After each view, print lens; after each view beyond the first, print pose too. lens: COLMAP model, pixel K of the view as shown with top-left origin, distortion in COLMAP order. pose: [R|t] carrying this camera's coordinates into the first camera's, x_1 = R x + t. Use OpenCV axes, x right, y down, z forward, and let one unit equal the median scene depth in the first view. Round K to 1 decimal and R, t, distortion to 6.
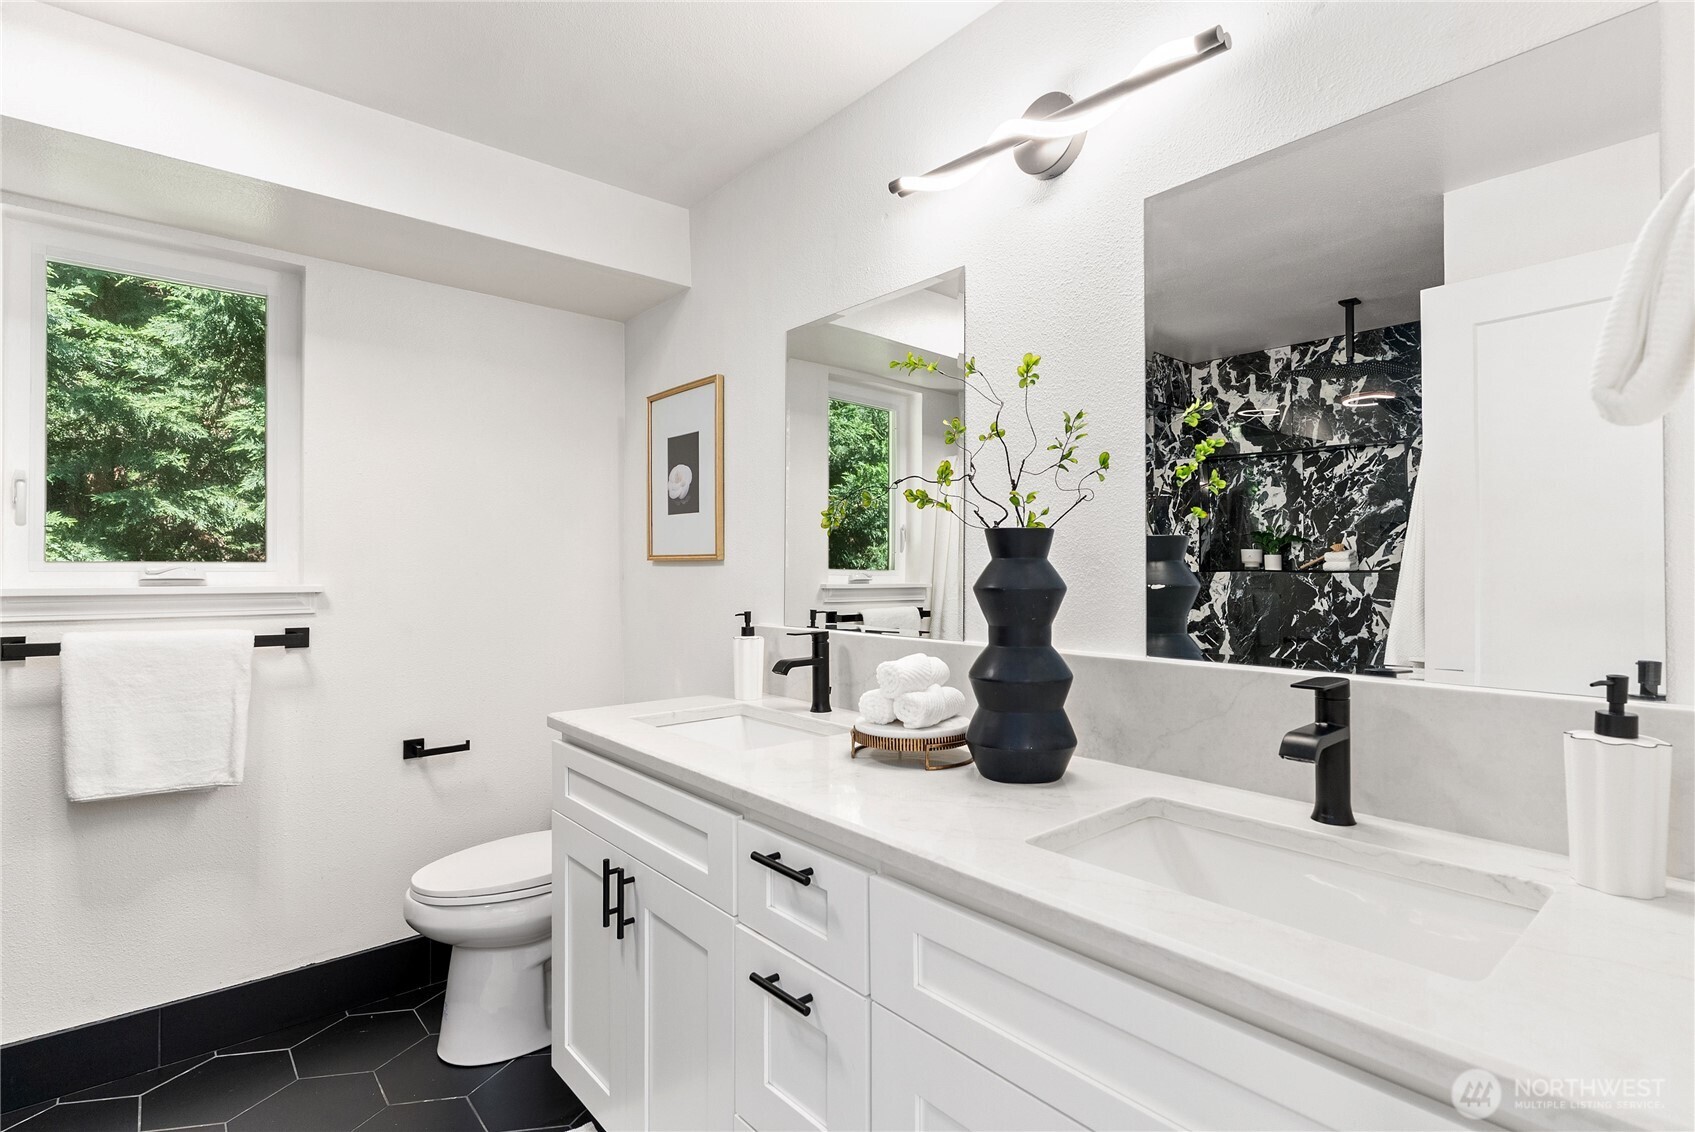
lens RADIAL K [[807.7, 0, 847.5], [0, 807.7, 566.0], [0, 0, 1]] dist [-0.066814, 0.026873]
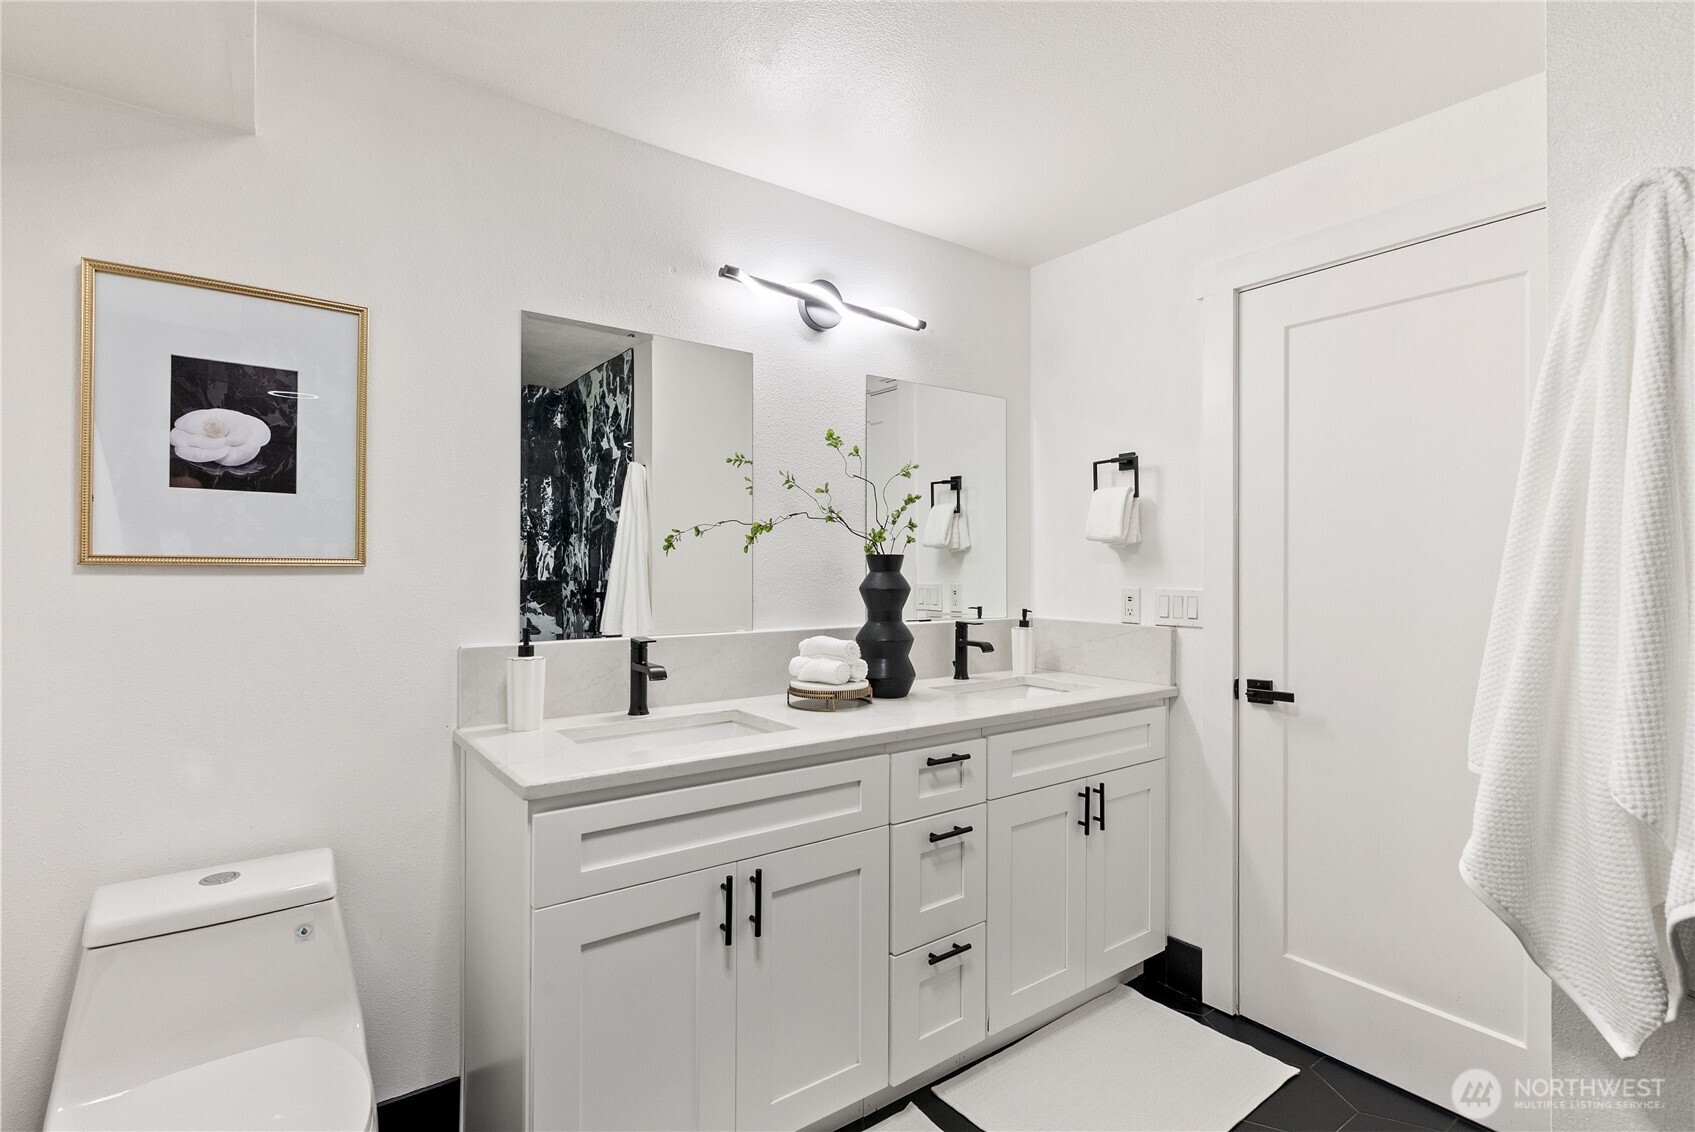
lens RADIAL K [[787.5, 0, 847.1], [0, 787.5, 554.4], [0, 0, 1]] dist [0.000670, -0.032225]
pose [[0.067384, 0.014888, 0.997616, -1.418997], [-0.007627, 0.999867, -0.014406, -0.020265], [-0.997698, -0.006638, 0.067488, 0.903297]]
